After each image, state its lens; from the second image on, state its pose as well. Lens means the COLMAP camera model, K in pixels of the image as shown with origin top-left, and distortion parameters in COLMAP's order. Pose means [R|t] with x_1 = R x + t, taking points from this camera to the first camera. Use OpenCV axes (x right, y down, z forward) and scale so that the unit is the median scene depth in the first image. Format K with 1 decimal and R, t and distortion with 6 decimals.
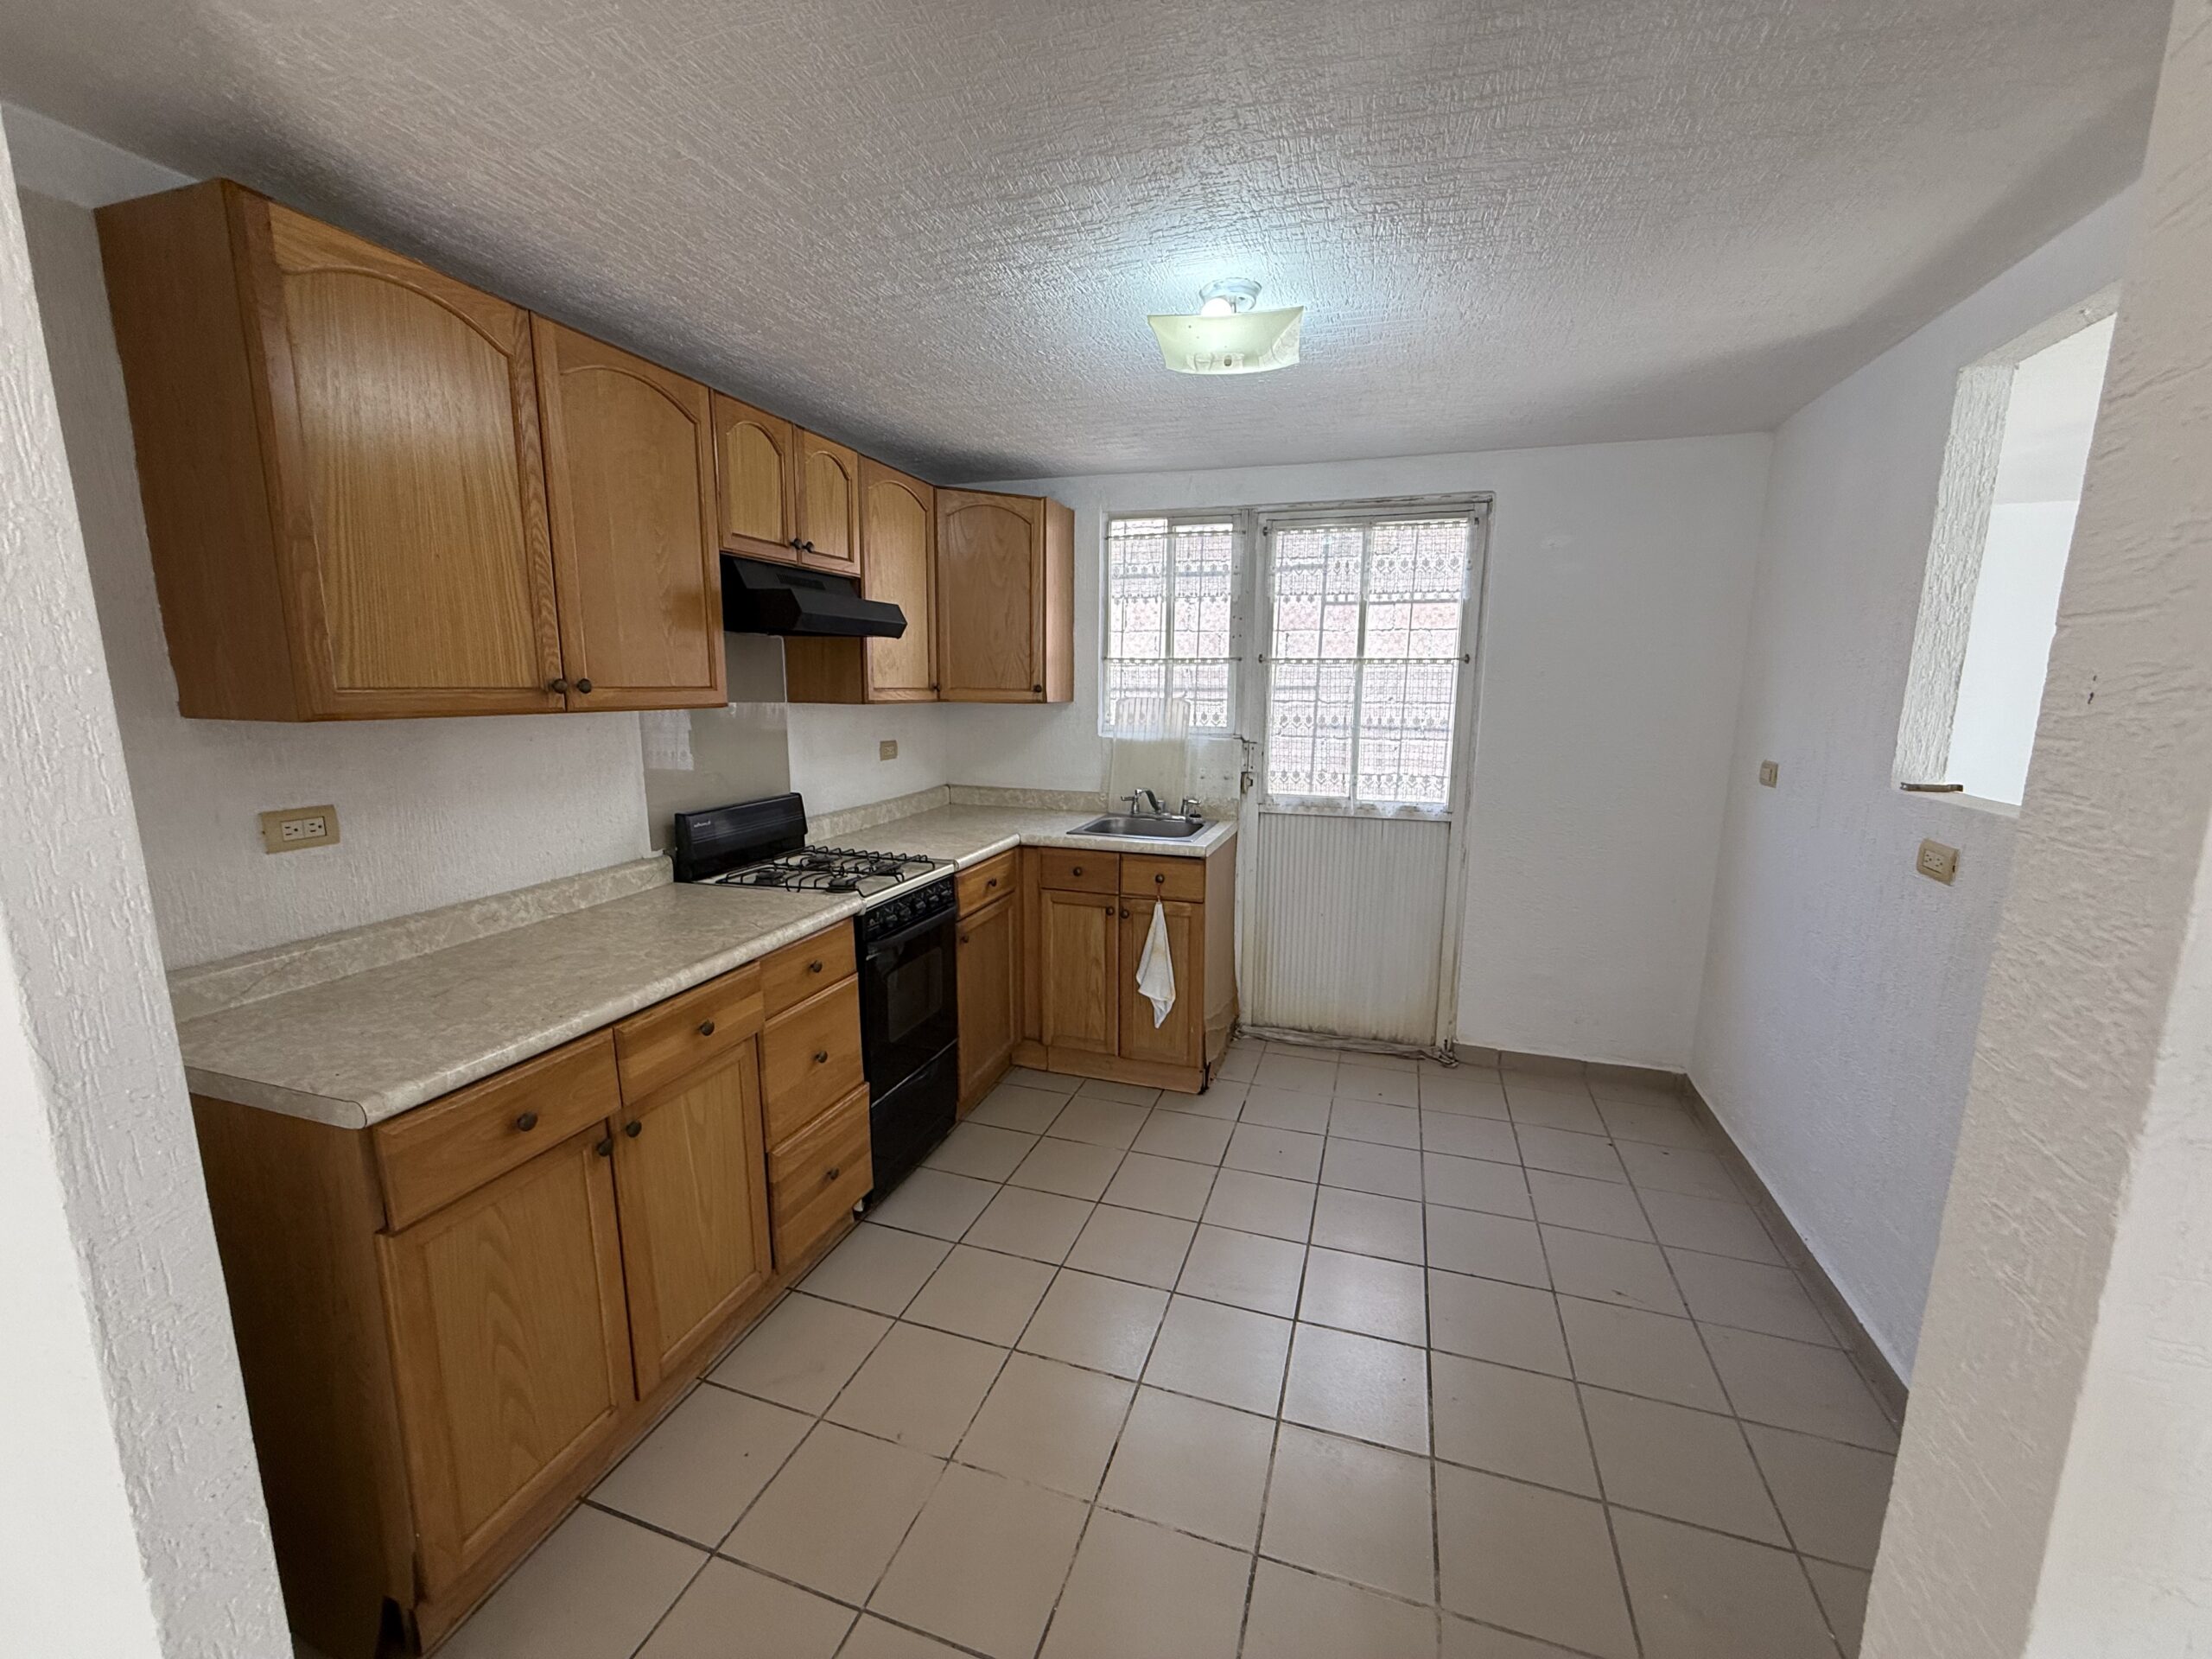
lens RADIAL K [[880.9, 0, 1117.1], [0, 880.9, 843.9], [0, 0, 1]] dist [-0.007793, 0.000045]
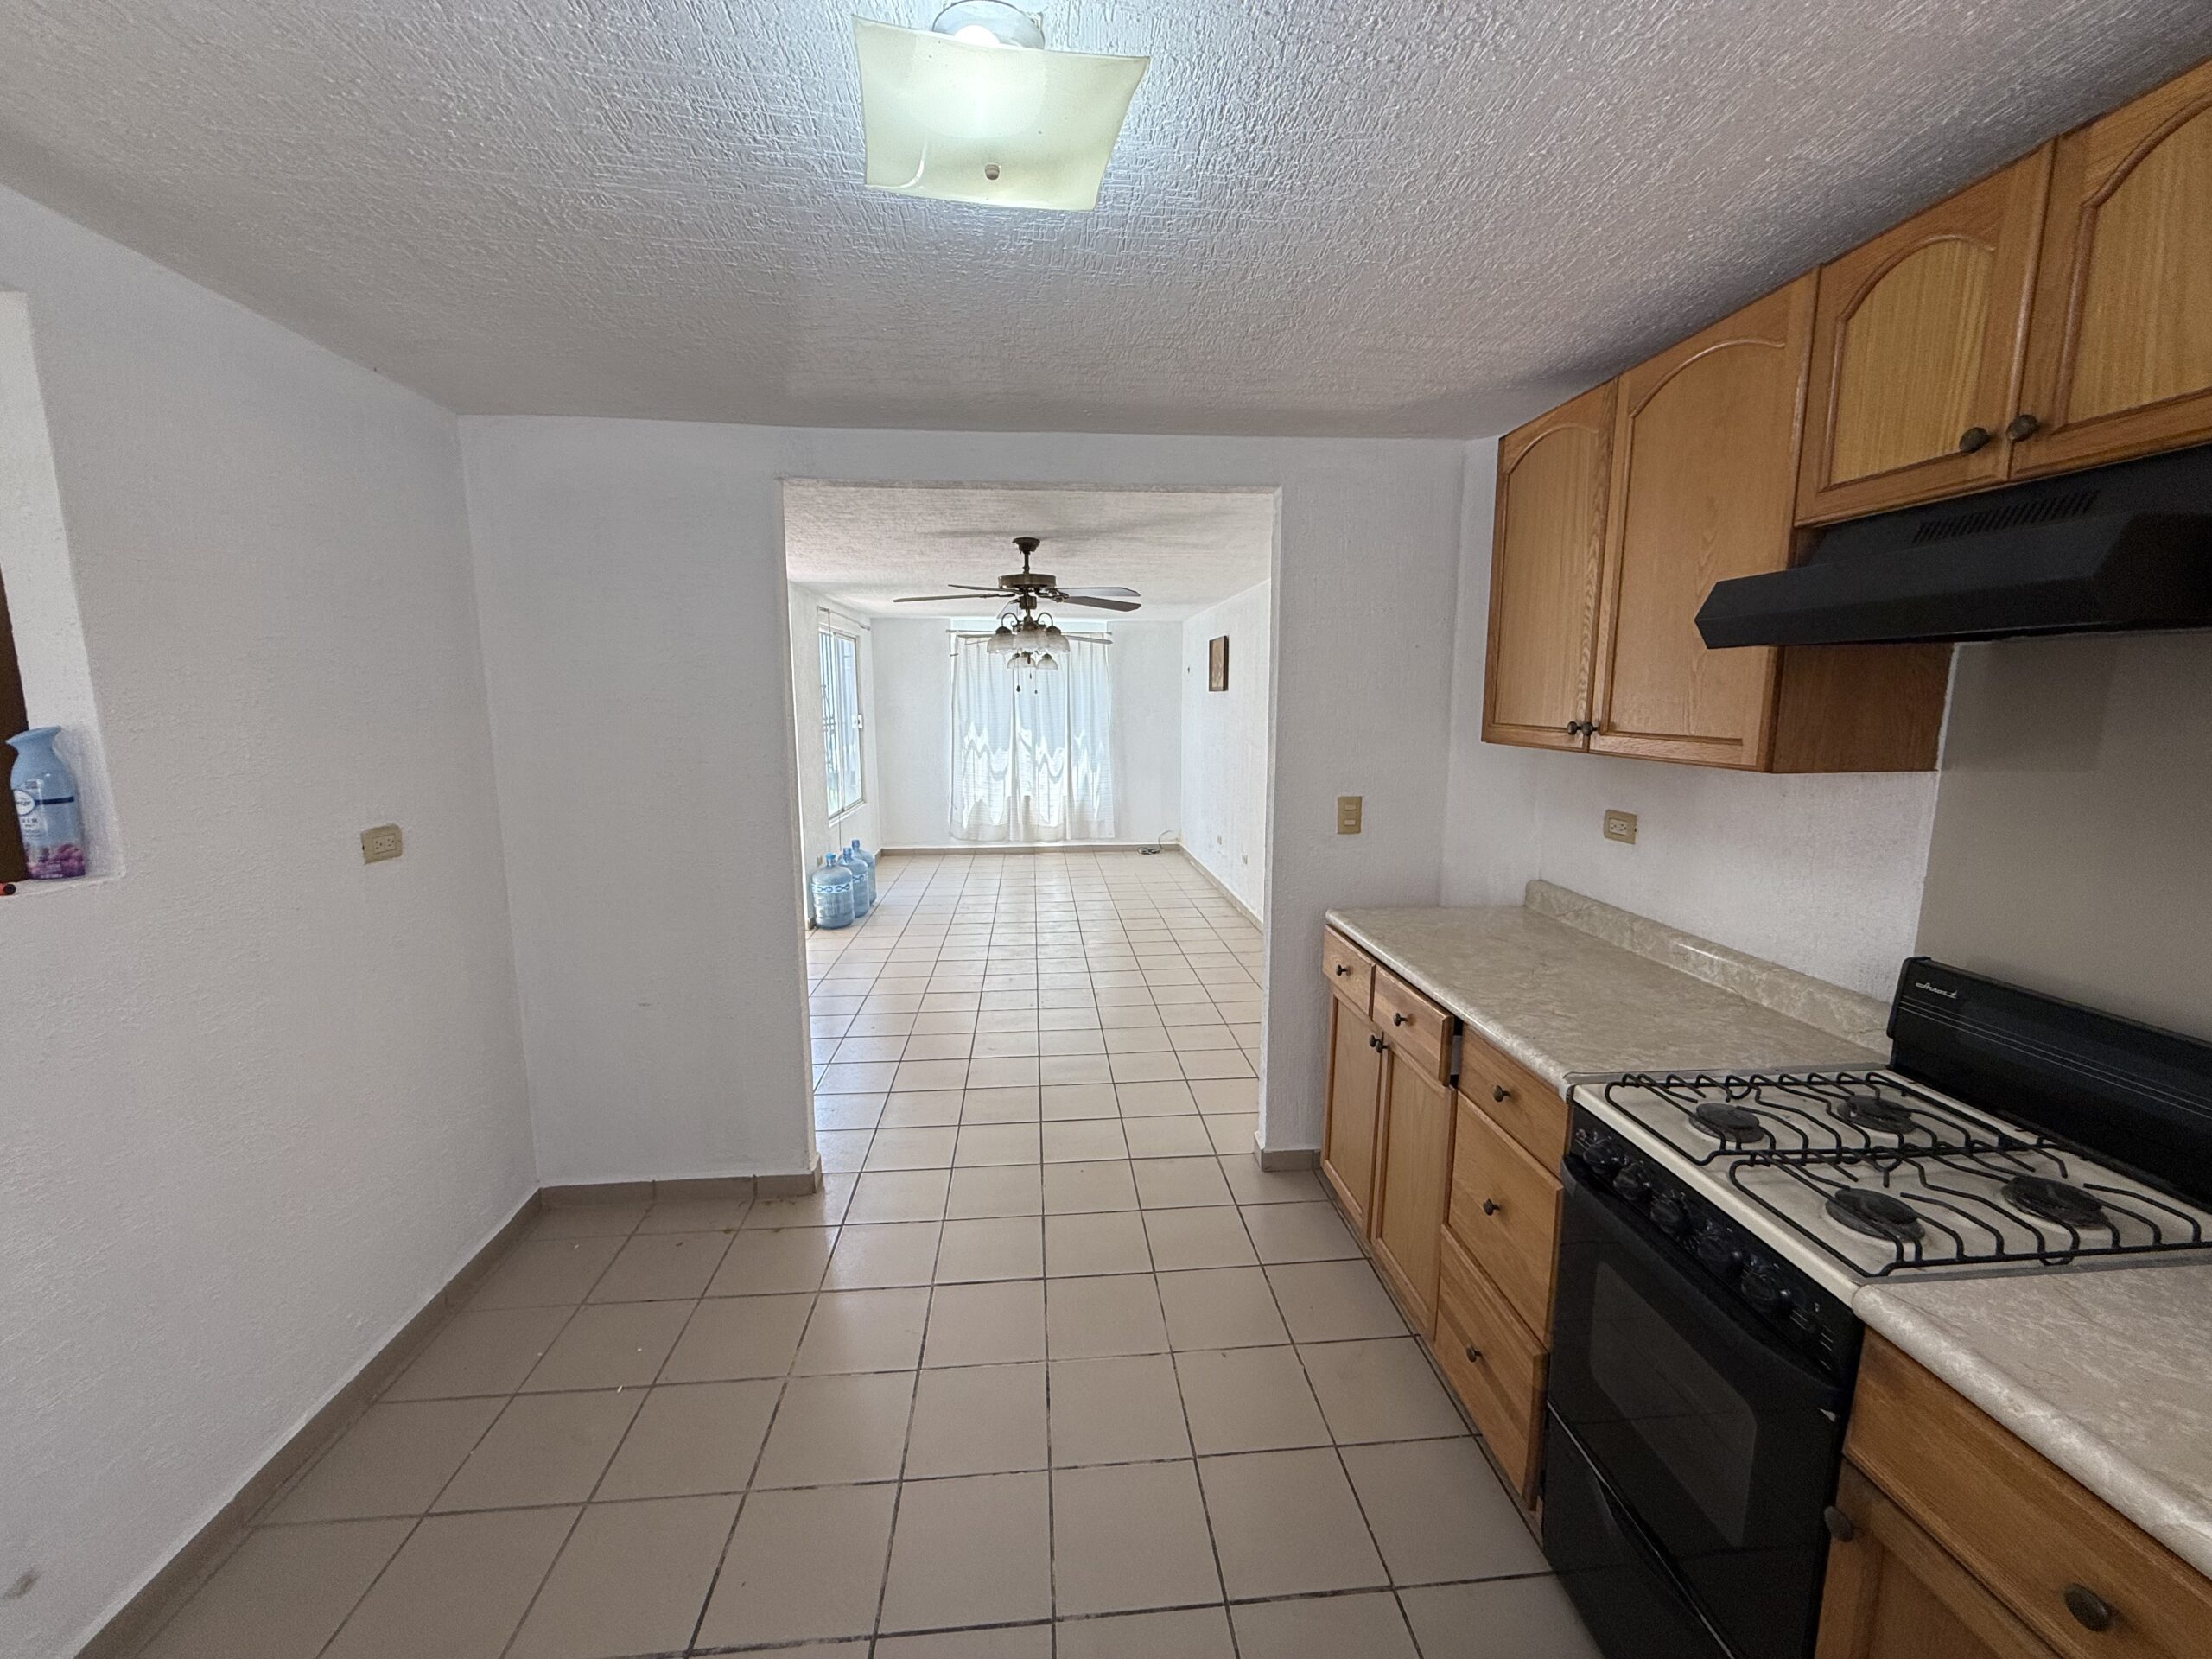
lens RADIAL K [[880.9, 0, 1102.6], [0, 880.9, 817.2], [0, 0, 1]] dist [-0.007793, 0.000045]
pose [[-0.934006, 0.043435, -0.354606, 0.261072], [-0.066652, 0.953968, 0.292408, -0.309197], [0.350984, 0.296746, -0.888117, 1.554281]]
